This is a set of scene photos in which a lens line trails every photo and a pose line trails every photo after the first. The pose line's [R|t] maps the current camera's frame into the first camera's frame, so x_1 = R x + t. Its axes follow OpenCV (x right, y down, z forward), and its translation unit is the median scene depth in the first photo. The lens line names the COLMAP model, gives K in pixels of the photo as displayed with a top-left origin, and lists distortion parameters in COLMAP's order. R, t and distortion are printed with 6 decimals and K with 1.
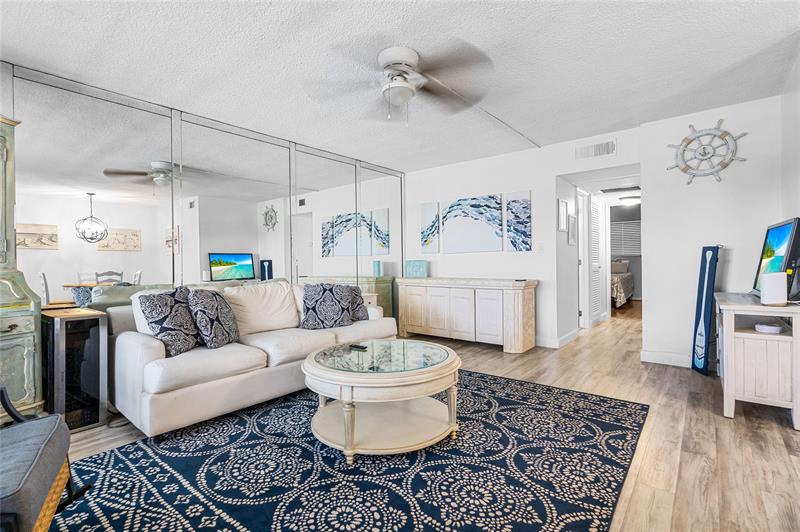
lens RADIAL K [[379.8, 0, 387.4], [0, 379.8, 271.4], [0, 0, 1]] dist [-0.000403, 0.001474]
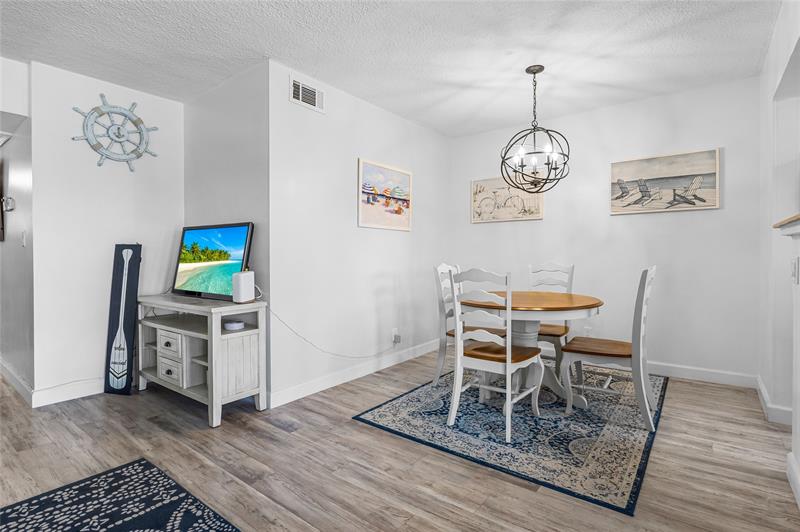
lens RADIAL K [[391.5, 0, 405.2], [0, 391.5, 257.4], [0, 0, 1]] dist [-0.001917, 0.000458]
pose [[-0.048809, 0.012959, 0.998724, -0.087748], [0.025598, 0.999604, -0.011720, -0.010027], [-0.998480, 0.024994, -0.049121, 0.519933]]
